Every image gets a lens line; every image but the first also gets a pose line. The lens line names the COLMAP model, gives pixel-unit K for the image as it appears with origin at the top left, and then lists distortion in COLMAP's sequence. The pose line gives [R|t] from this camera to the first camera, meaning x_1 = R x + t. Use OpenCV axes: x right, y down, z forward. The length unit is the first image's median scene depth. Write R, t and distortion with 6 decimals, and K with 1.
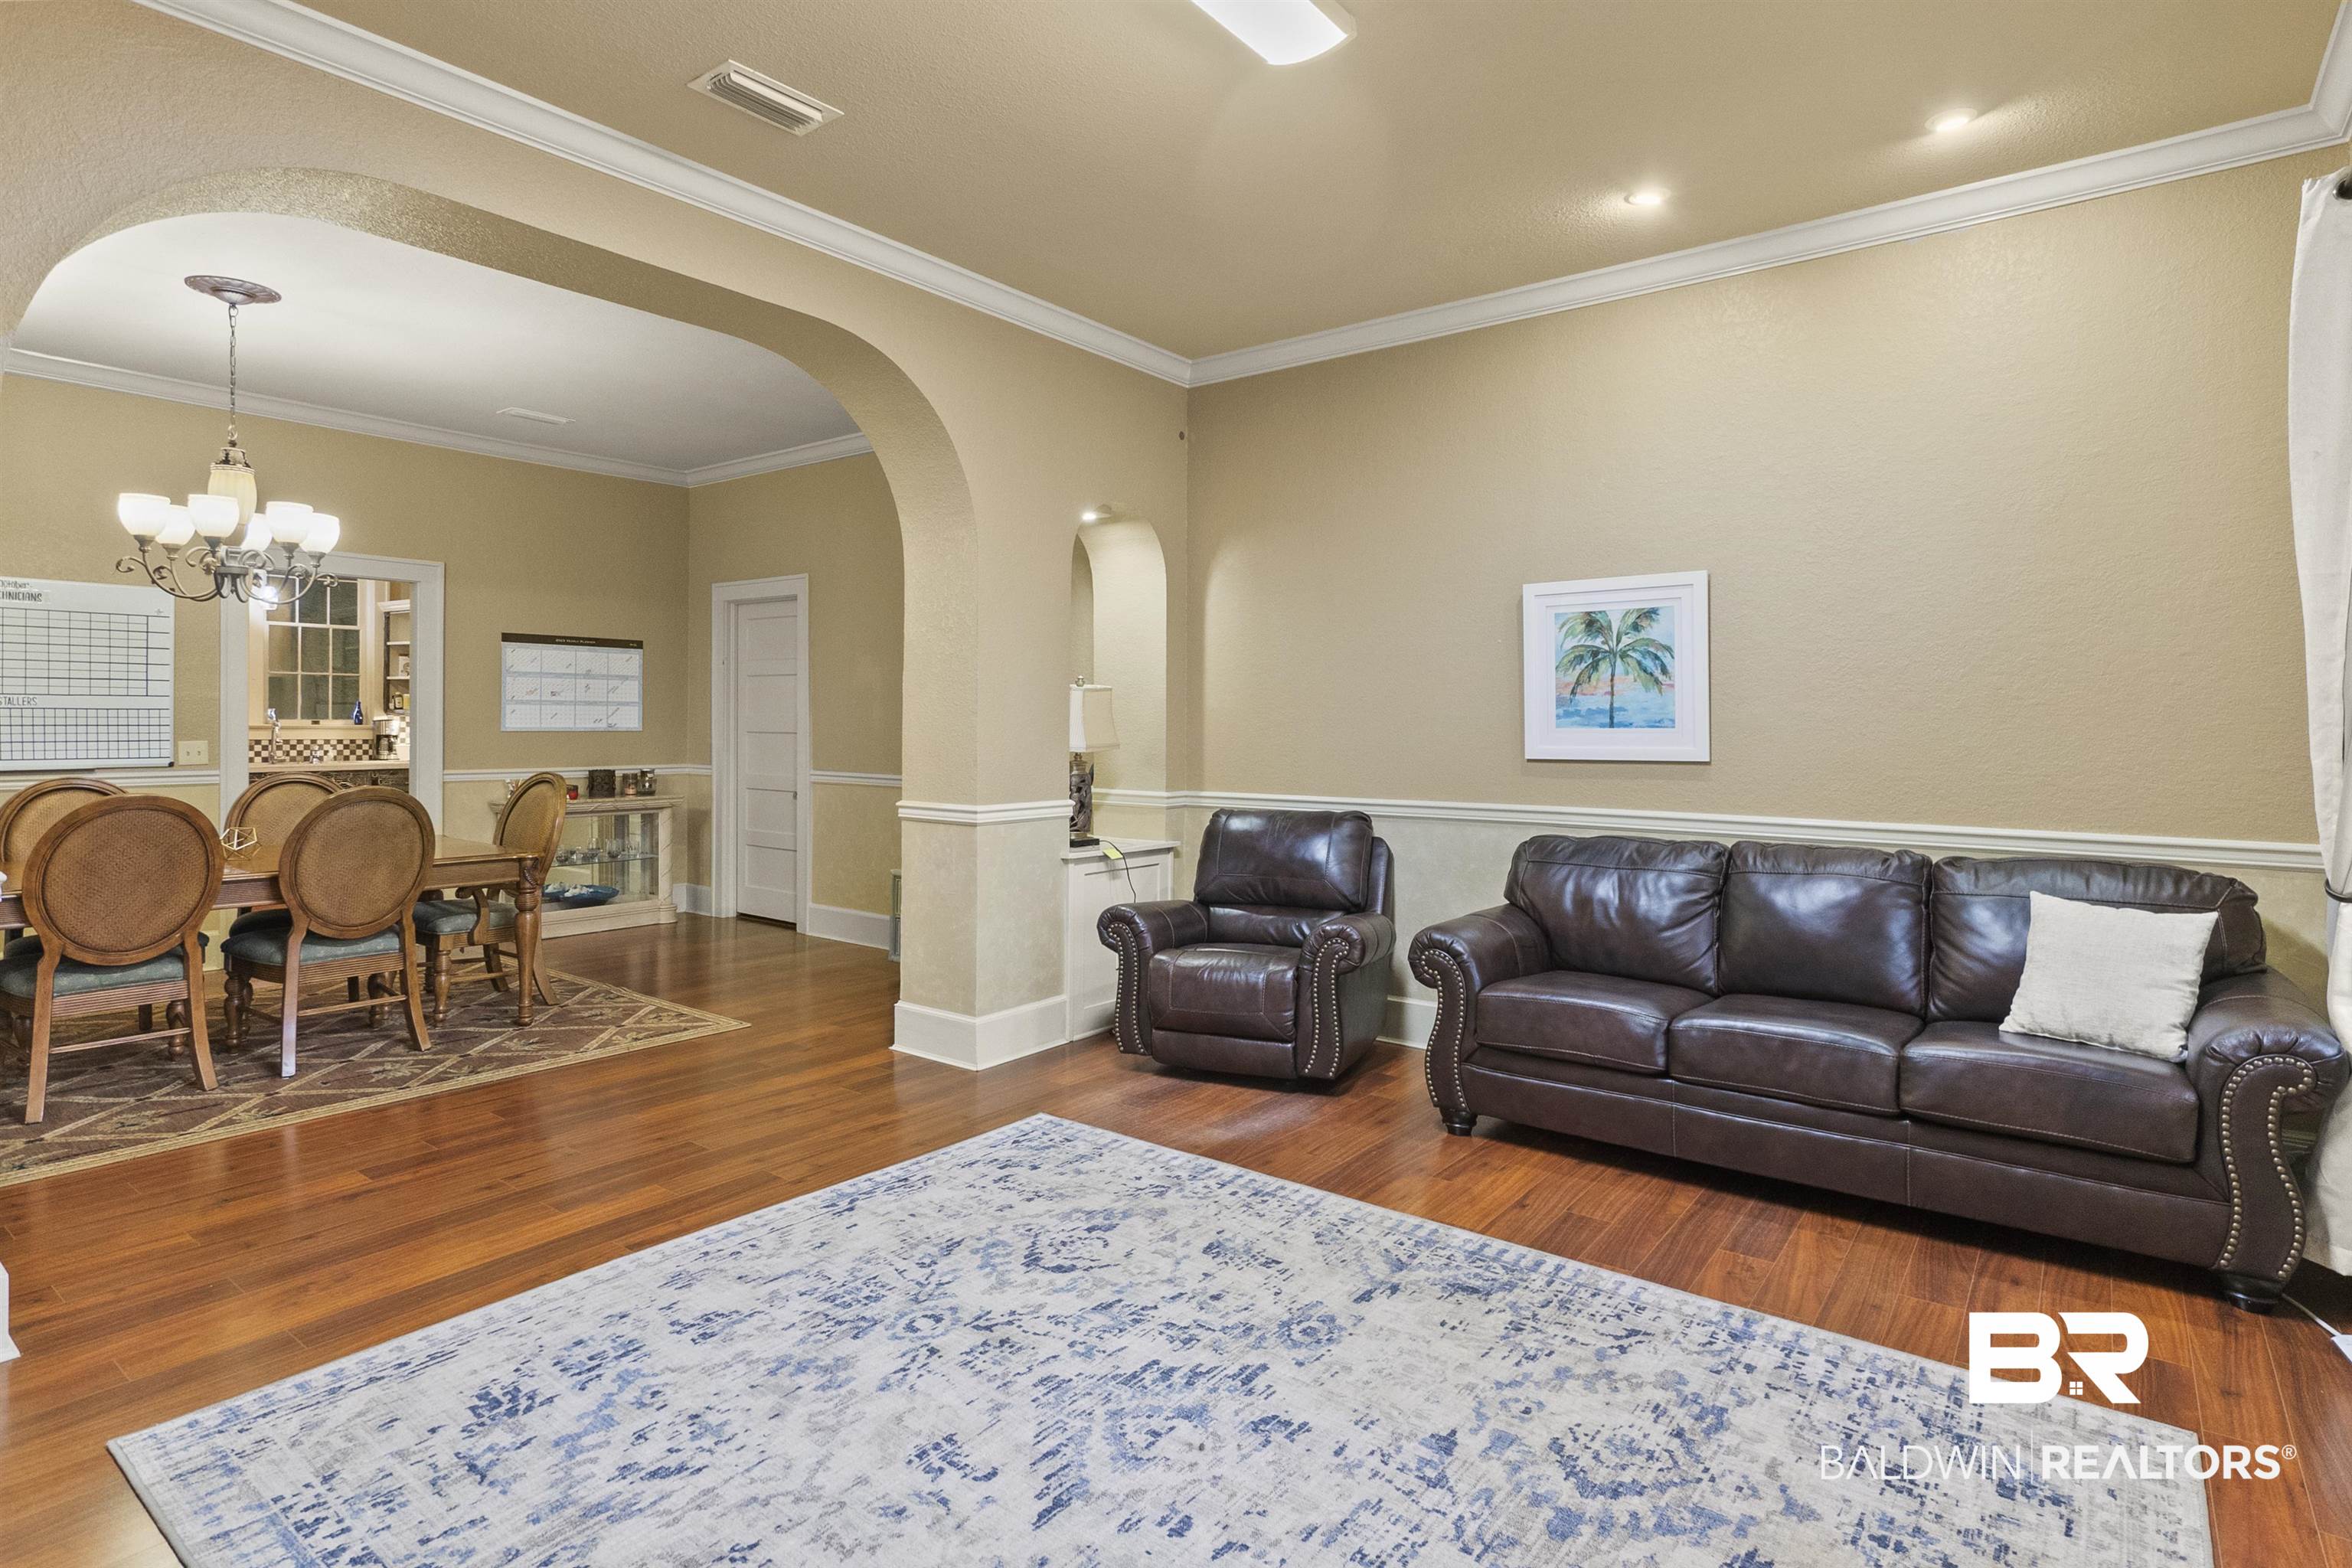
lens RADIAL K [[1198.5, 0, 1186.8], [0, 1198.5, 717.0], [0, 0, 1]] dist [-0.008279, 0.002737]
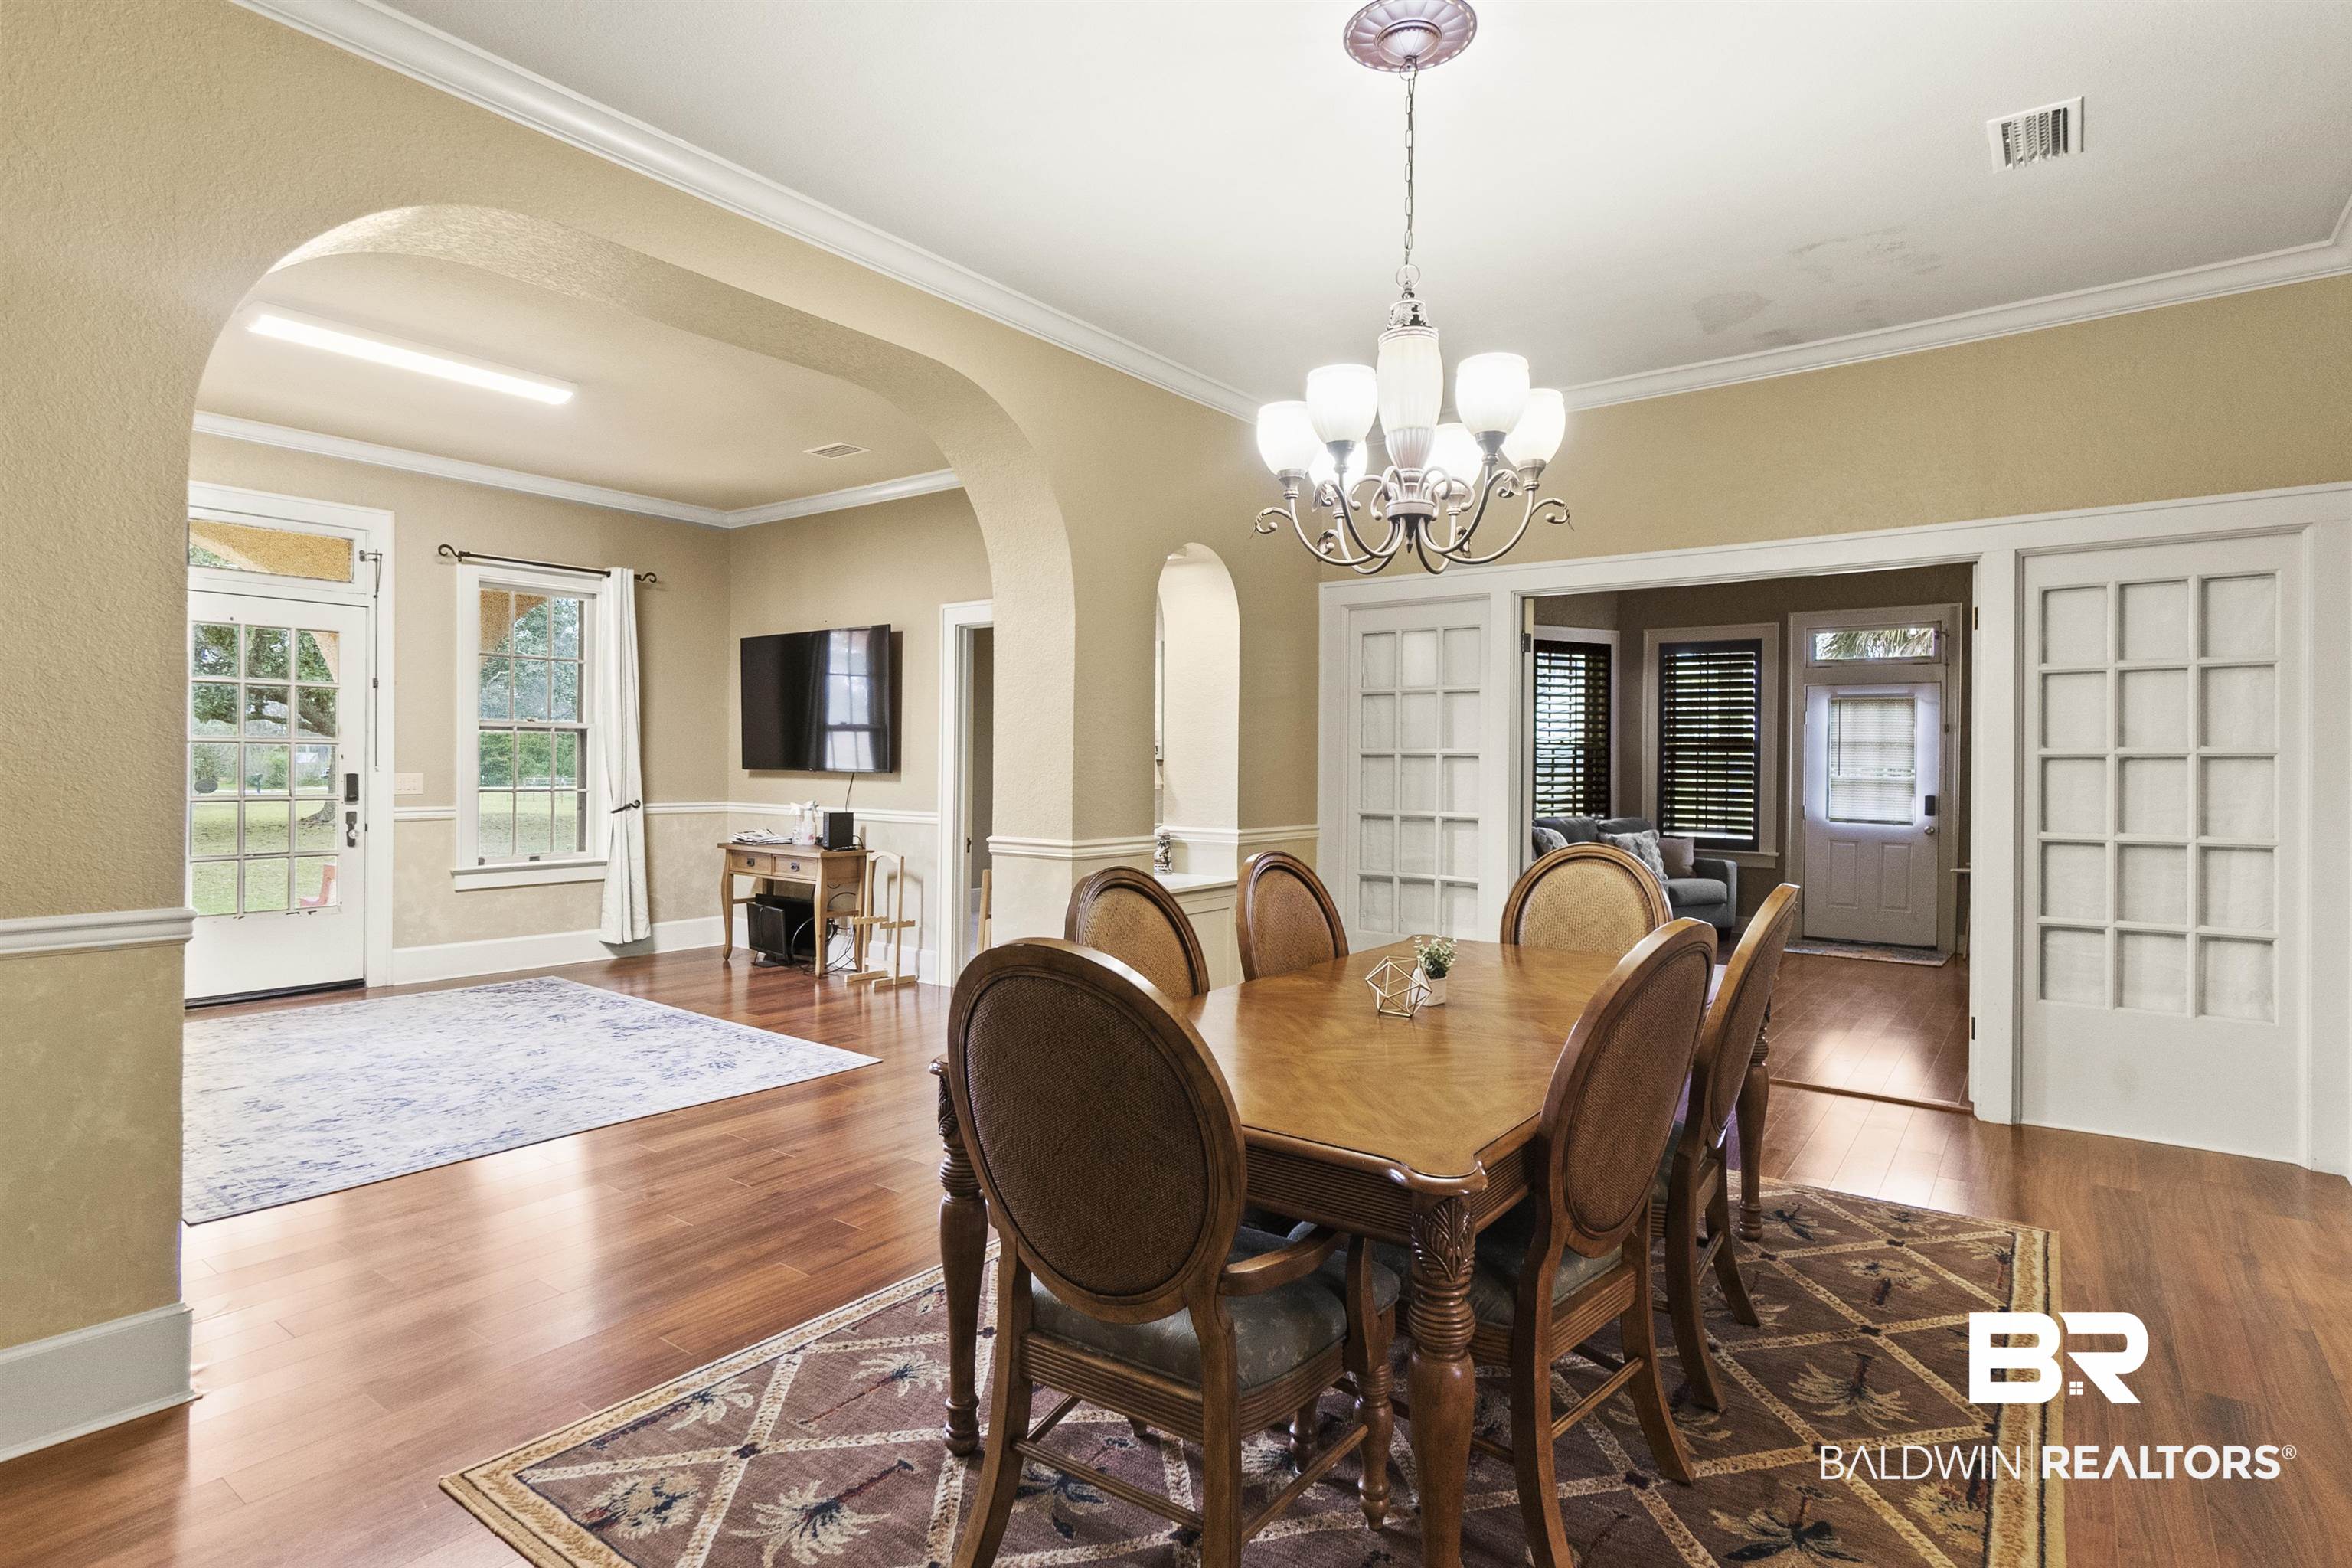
lens RADIAL K [[1198.5, 0, 1175.6], [0, 1198.5, 767.0], [0, 0, 1]] dist [-0.008279, 0.002737]
pose [[-0.999790, -0.020197, -0.003433, -1.046964], [-0.020196, 0.999796, -0.000235, 0.005752], [0.003437, -0.000166, -0.999994, 2.417315]]
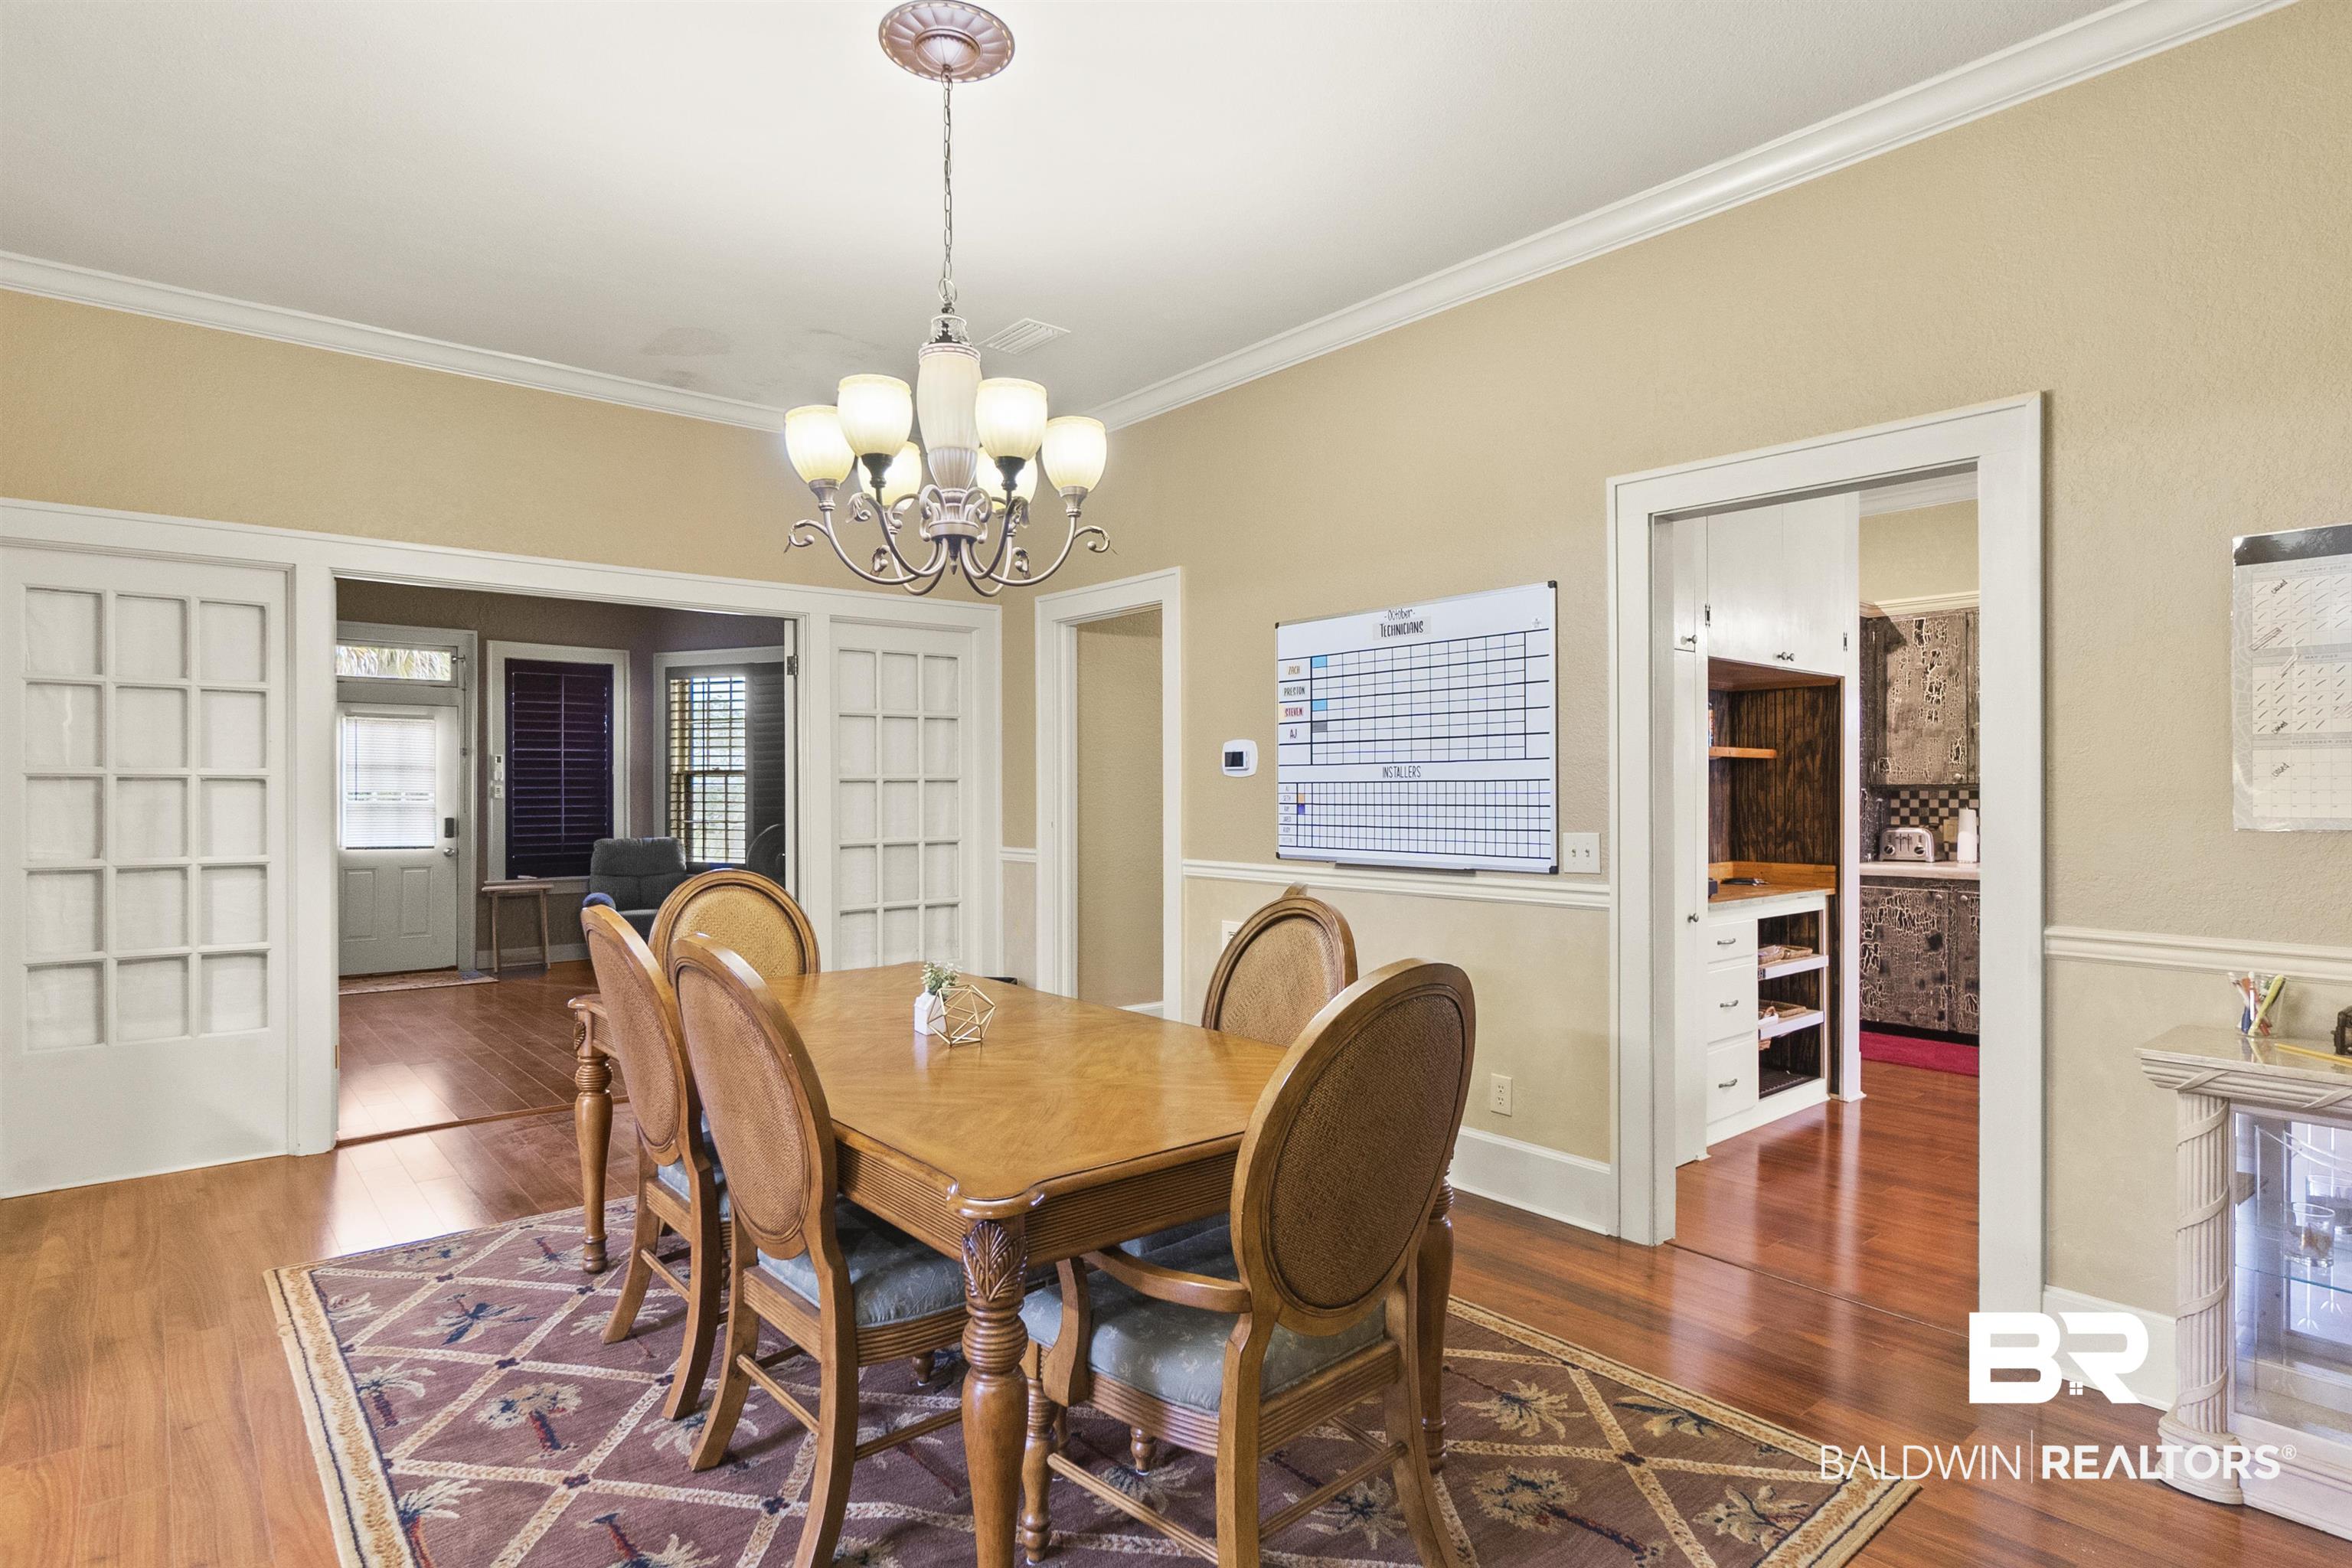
lens RADIAL K [[1198.5, 0, 1162.5], [0, 1198.5, 771.8], [0, 0, 1]] dist [-0.008279, 0.002737]
pose [[-0.221876, -0.027463, -0.974688, -0.424554], [0.002592, 0.999583, -0.028755, 0.013392], [0.975071, -0.008906, -0.221713, 1.883277]]
